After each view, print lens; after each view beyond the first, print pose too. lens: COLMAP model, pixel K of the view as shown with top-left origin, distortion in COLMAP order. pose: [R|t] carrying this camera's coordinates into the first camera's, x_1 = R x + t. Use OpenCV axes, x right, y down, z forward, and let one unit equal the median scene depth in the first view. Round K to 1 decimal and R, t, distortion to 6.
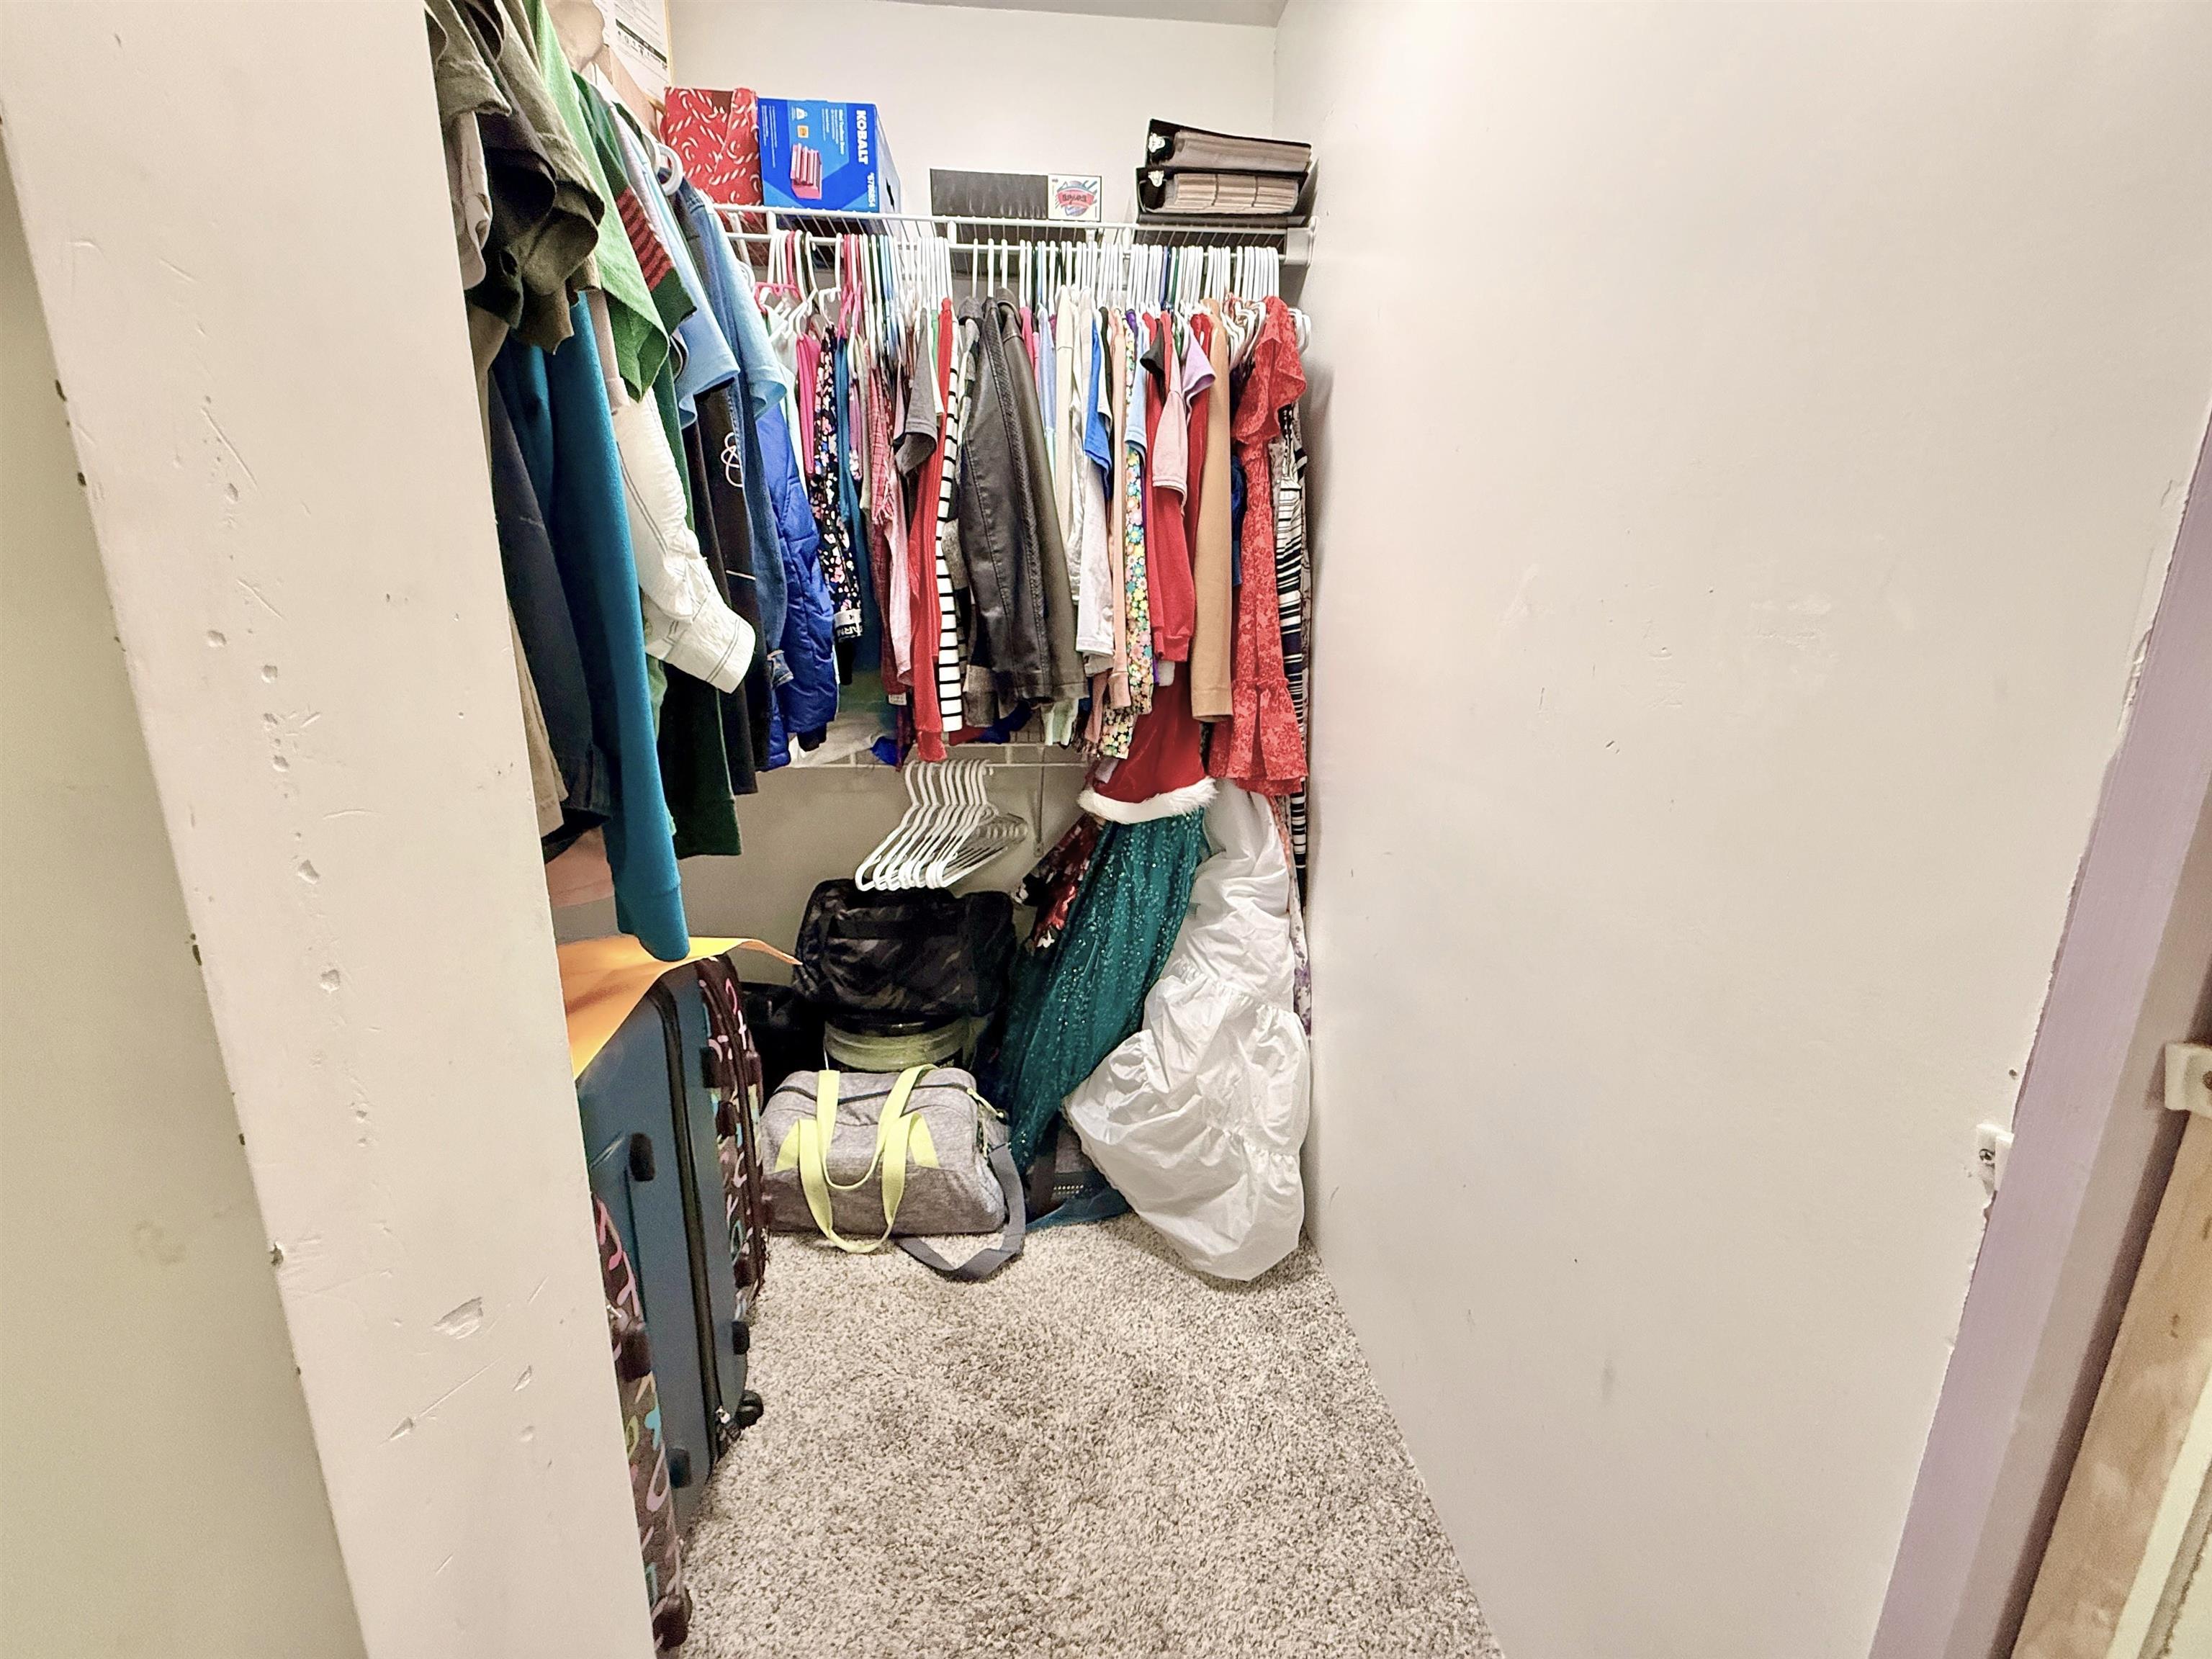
lens RADIAL K [[882.9, 0, 1099.8], [0, 882.9, 829.2], [0, 0, 1]] dist [-0.000142, 0.000000]
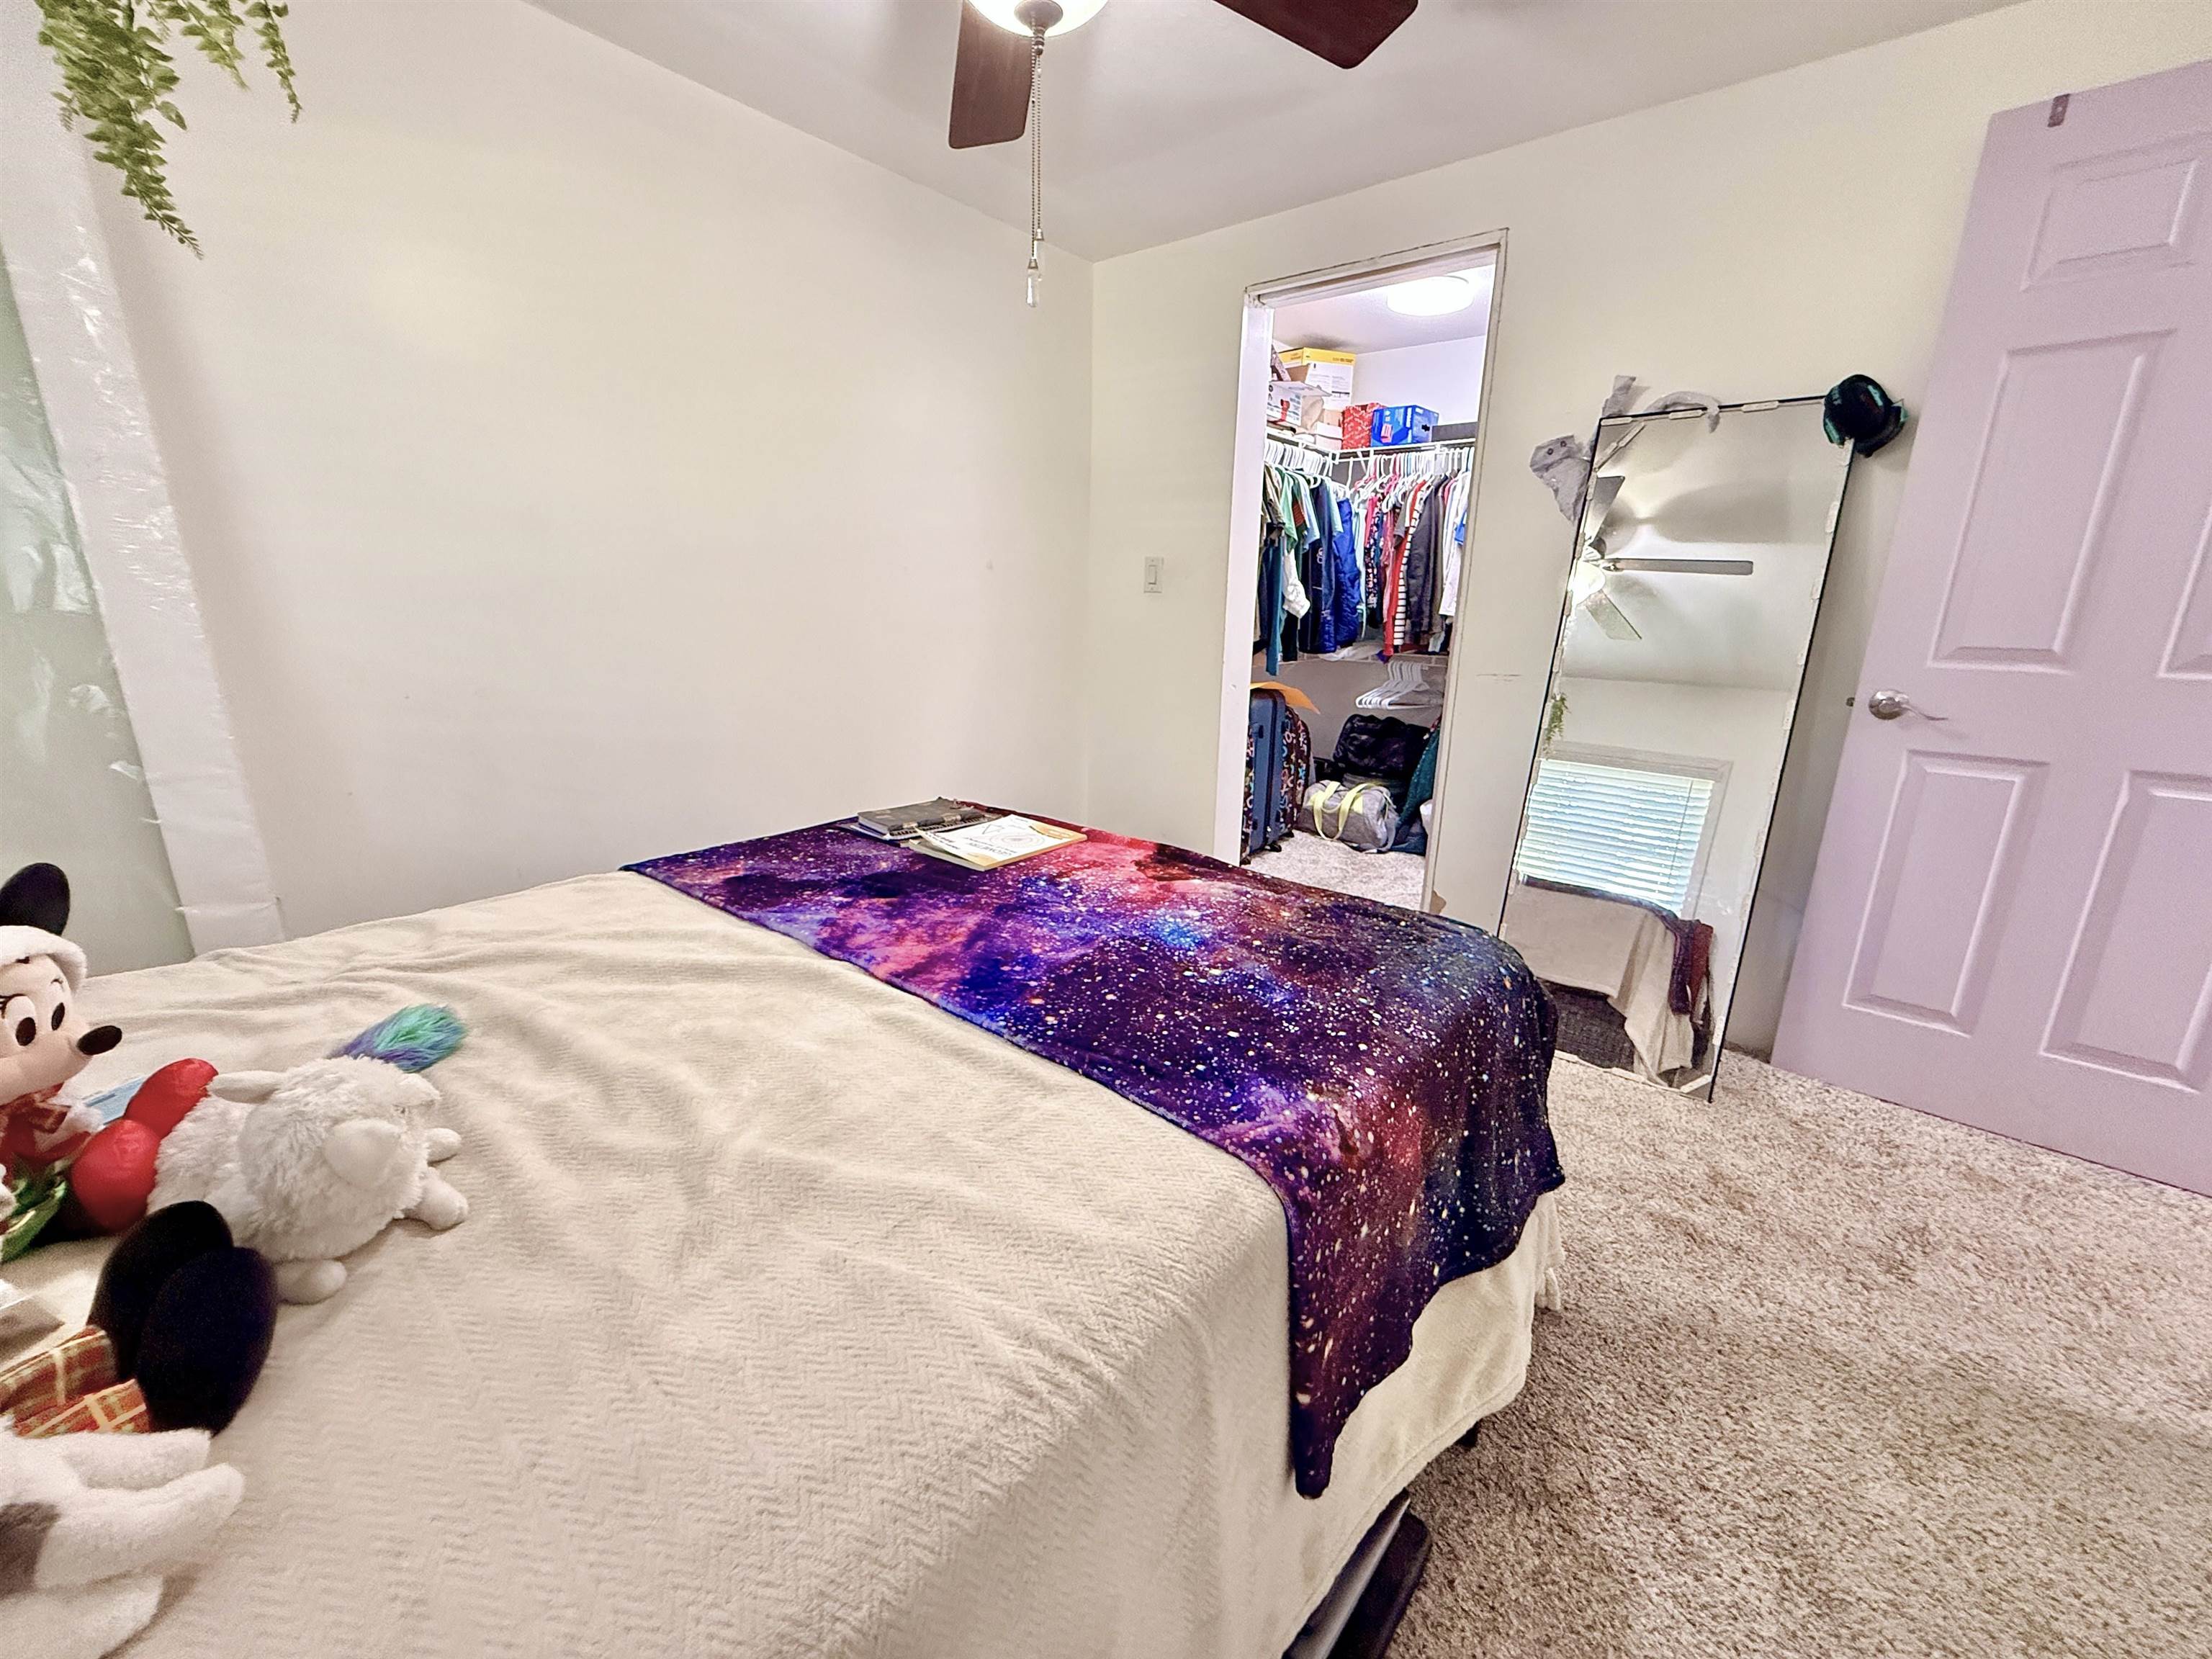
lens RADIAL K [[882.9, 0, 1100.6], [0, 882.9, 825.8], [0, 0, 1]] dist [-0.000142, 0.000000]
pose [[0.717070, 0.183809, -0.672329, 1.070444], [-0.171853, 0.981446, 0.085030, 0.347081], [0.675483, 0.054569, 0.735353, -1.497170]]
